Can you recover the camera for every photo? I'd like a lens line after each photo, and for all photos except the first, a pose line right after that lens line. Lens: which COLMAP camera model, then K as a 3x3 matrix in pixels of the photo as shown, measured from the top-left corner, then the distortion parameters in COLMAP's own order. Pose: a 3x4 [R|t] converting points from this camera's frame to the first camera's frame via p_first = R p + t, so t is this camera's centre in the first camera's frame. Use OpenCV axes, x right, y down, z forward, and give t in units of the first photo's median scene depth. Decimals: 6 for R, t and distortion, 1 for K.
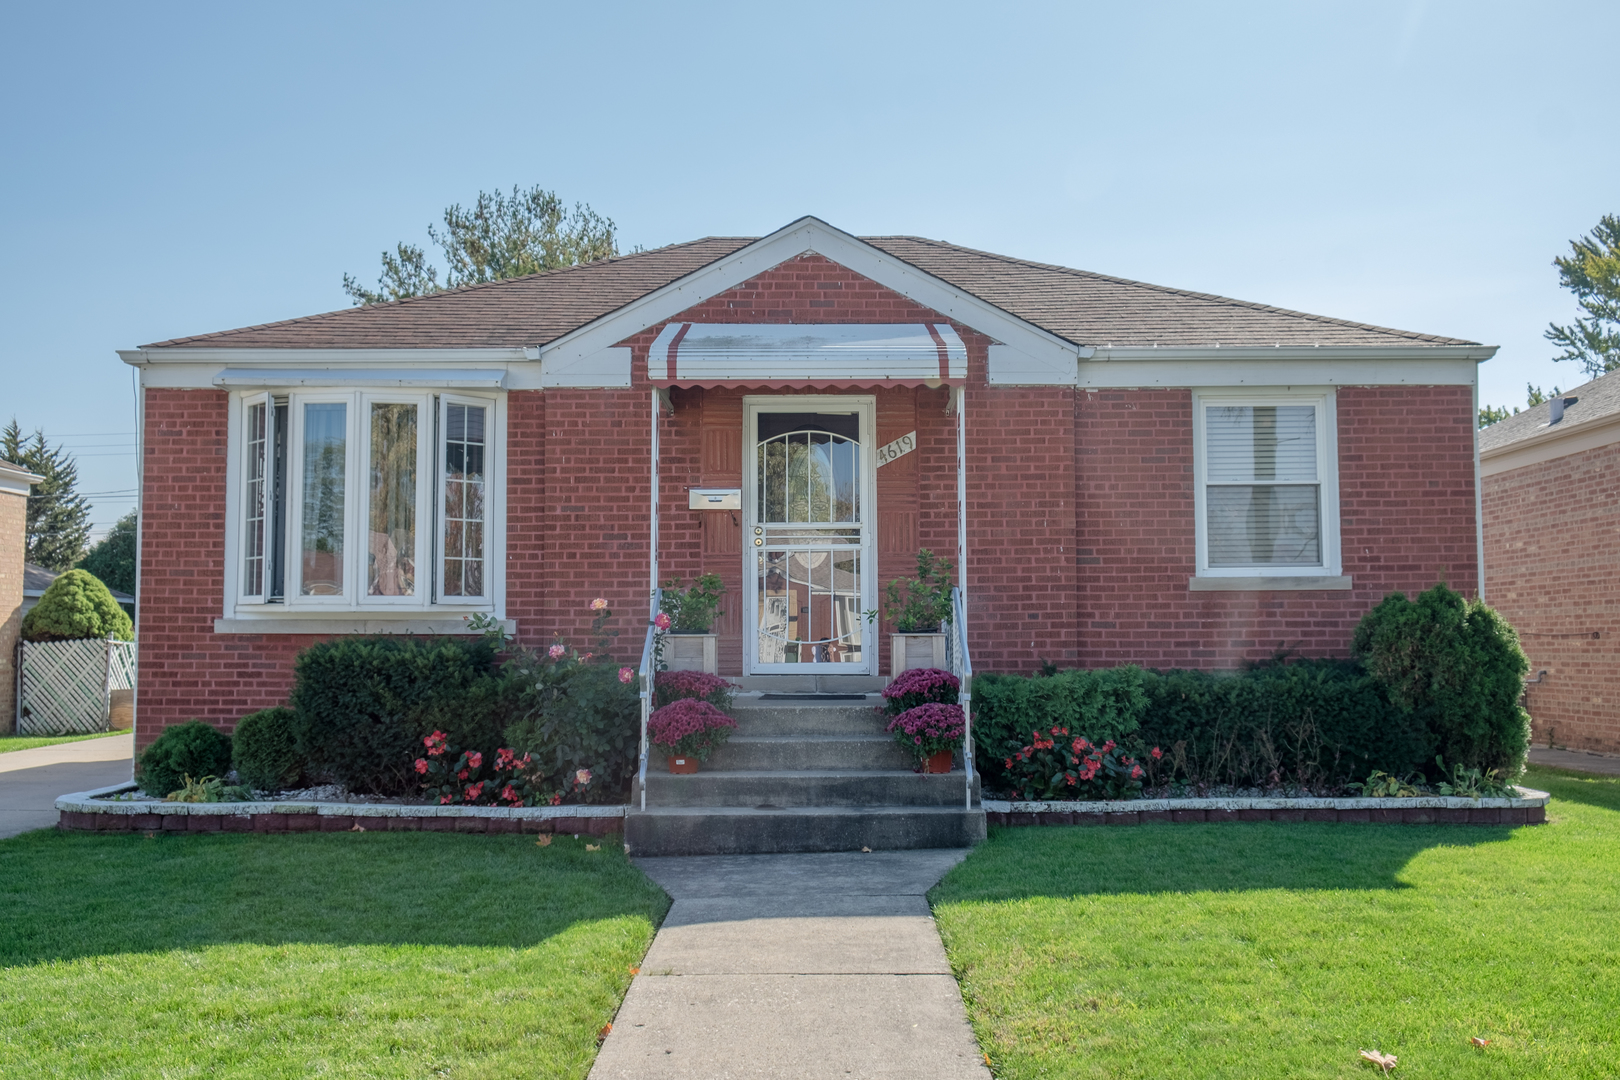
lens RADIAL K [[1497.5, 0, 787.7], [0, 1497.5, 497.4], [0, 0, 1]] dist [-0.040841, 0.000000]
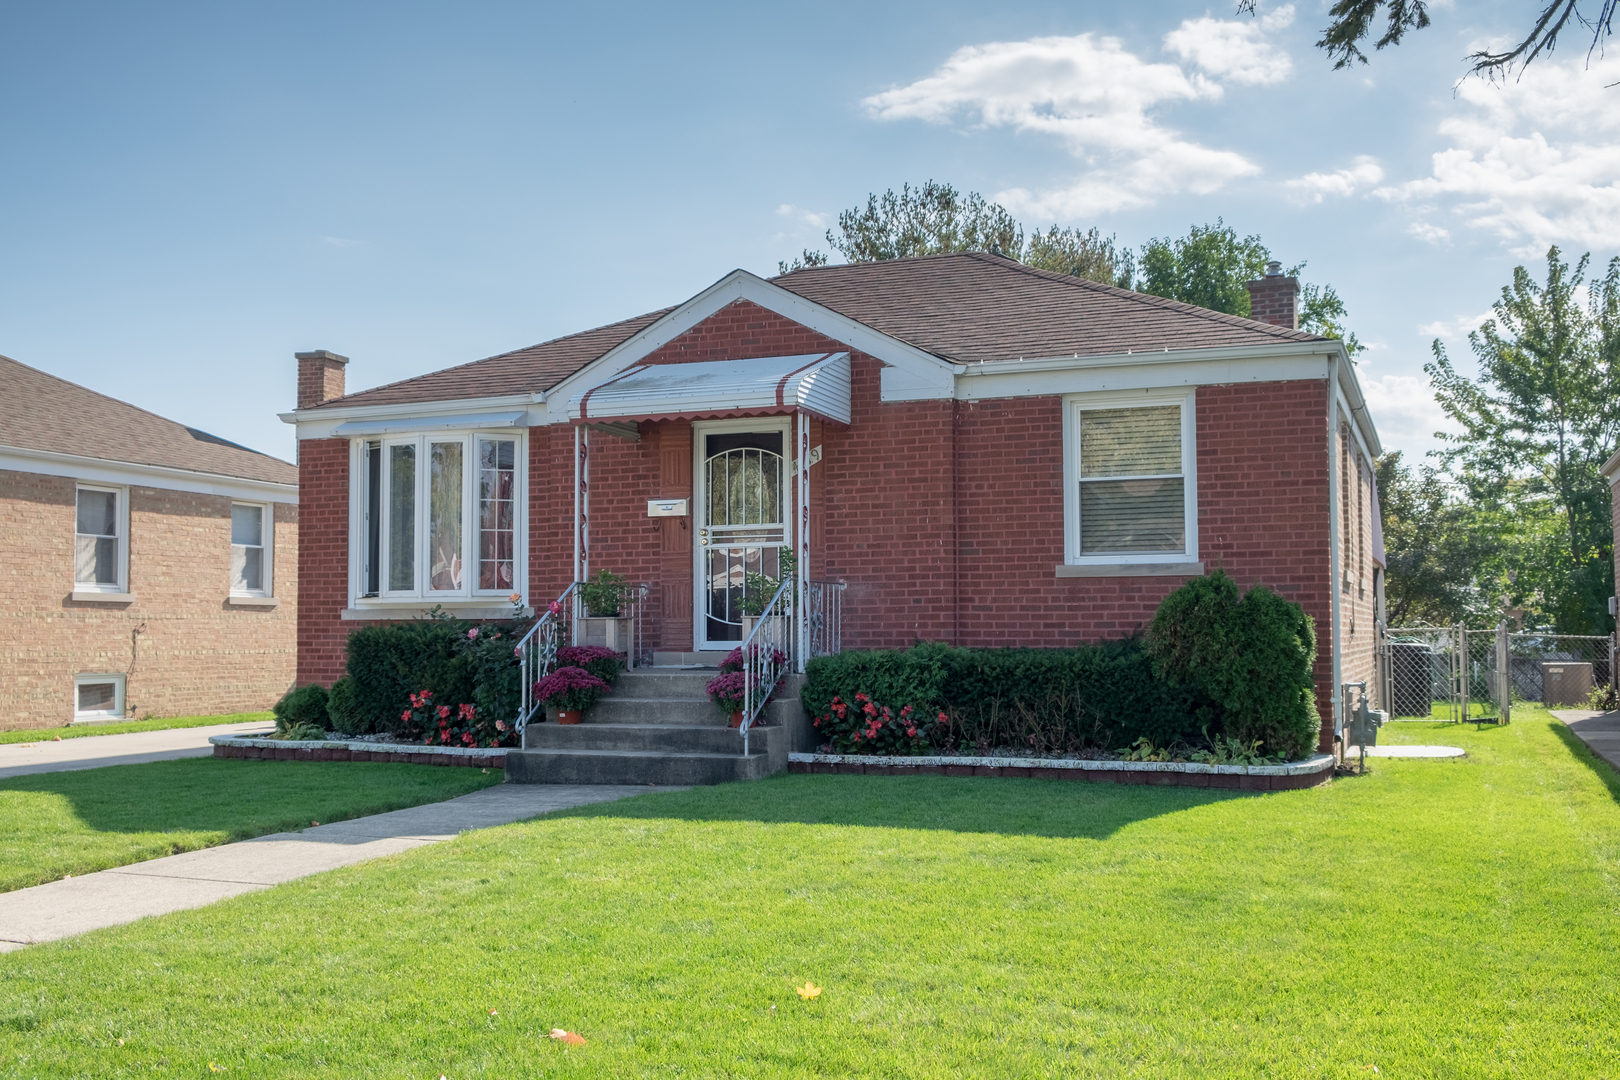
lens RADIAL K [[1654.5, 0, 819.8], [0, 1654.5, 522.6], [0, 0, 1]] dist [-0.025166, 0.000000]
pose [[0.920493, -0.027599, -0.389784, 0.590834], [0.038684, 0.999039, 0.020617, -0.010394], [0.388841, -0.034056, 0.920675, -0.200712]]
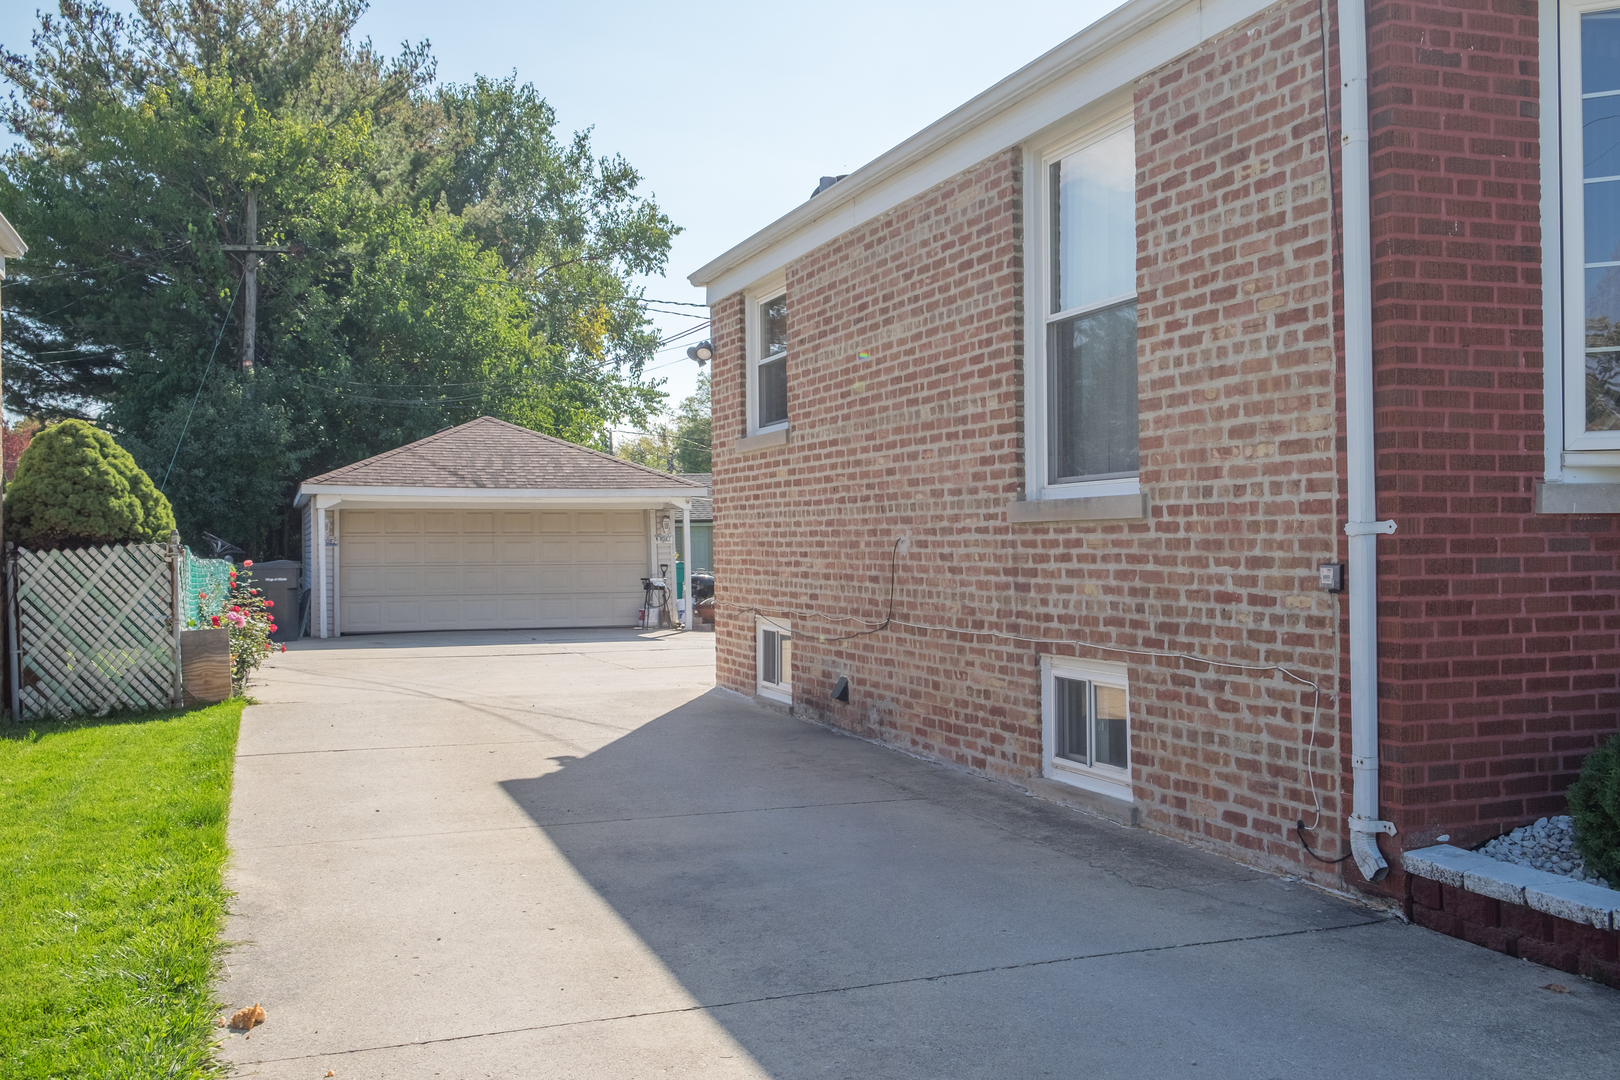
lens RADIAL K [[1680.6, 0, 803.0], [0, 1680.6, 542.2], [0, 0, 1]] dist [-0.029482, 0.000000]
pose [[0.950606, -0.007578, 0.310308, -0.748782], [-0.021746, 0.995620, 0.090932, 0.058052], [-0.309638, -0.093189, 0.946277, 0.583402]]
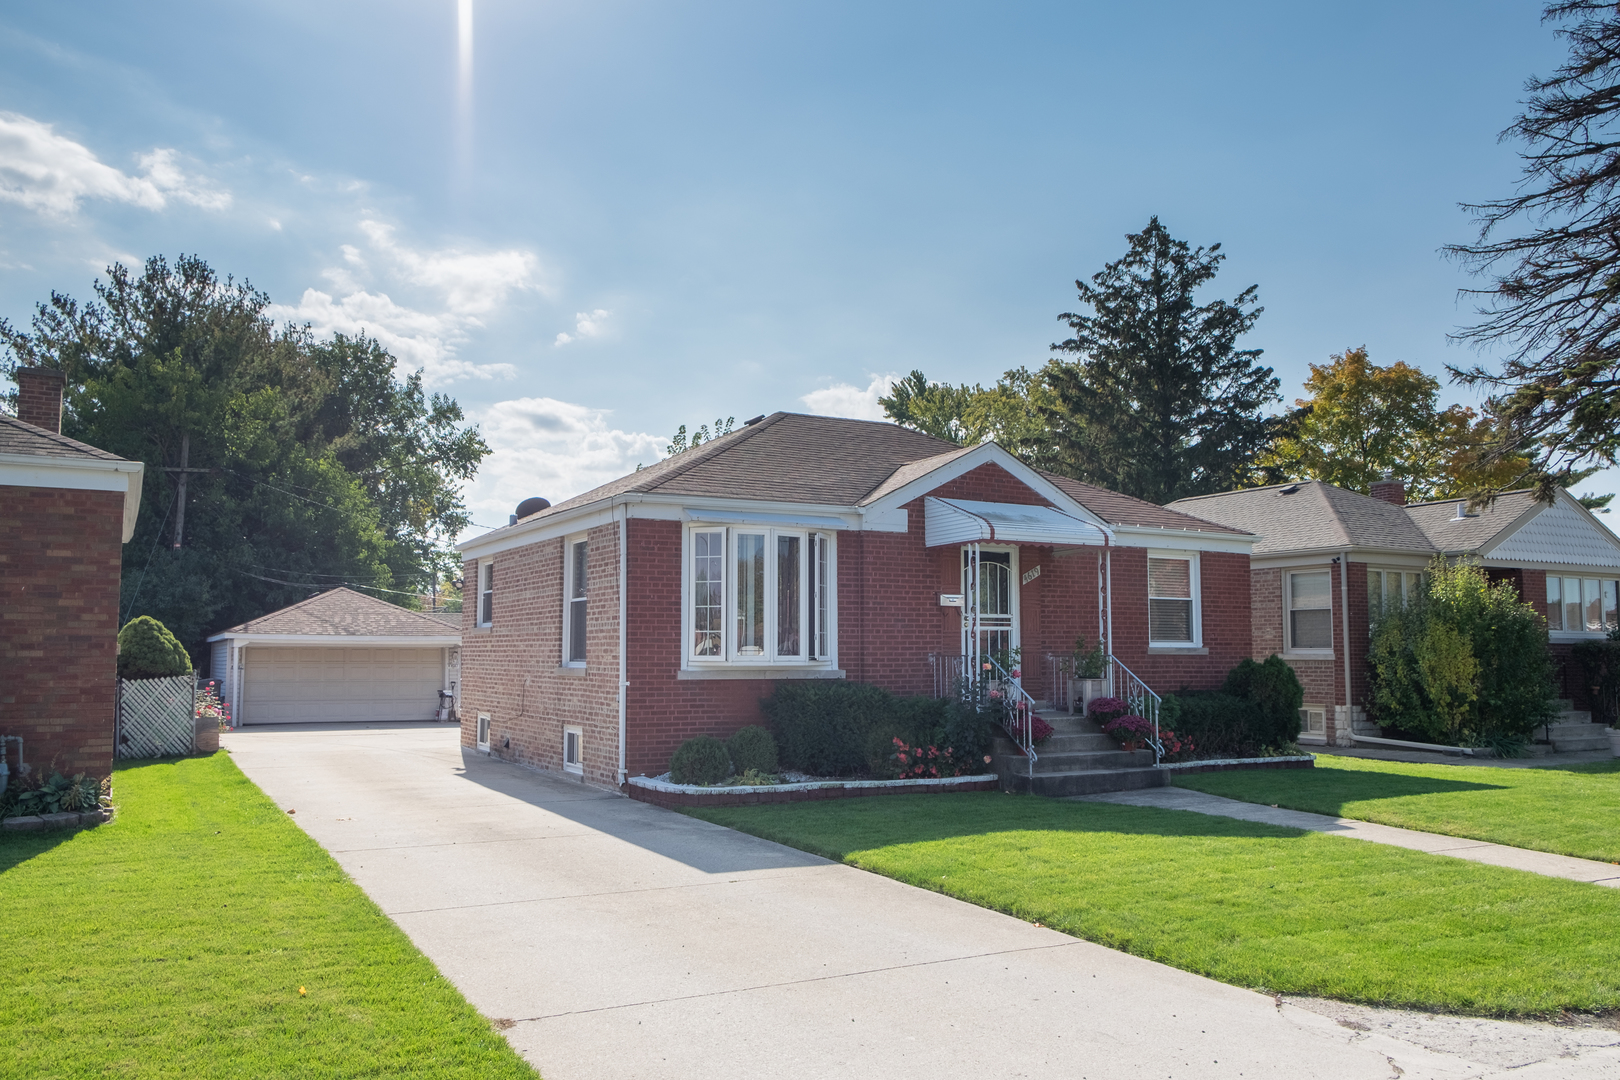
lens RADIAL K [[1278.4, 0, 821.7], [0, 1278.4, 540.7], [0, 0, 1]] dist [-0.013804, -0.012892]
pose [[0.879556, 0.045668, 0.473598, -0.881262], [-0.047229, 0.998847, -0.008603, -0.048141], [-0.473445, -0.014801, 0.880699, -0.235846]]
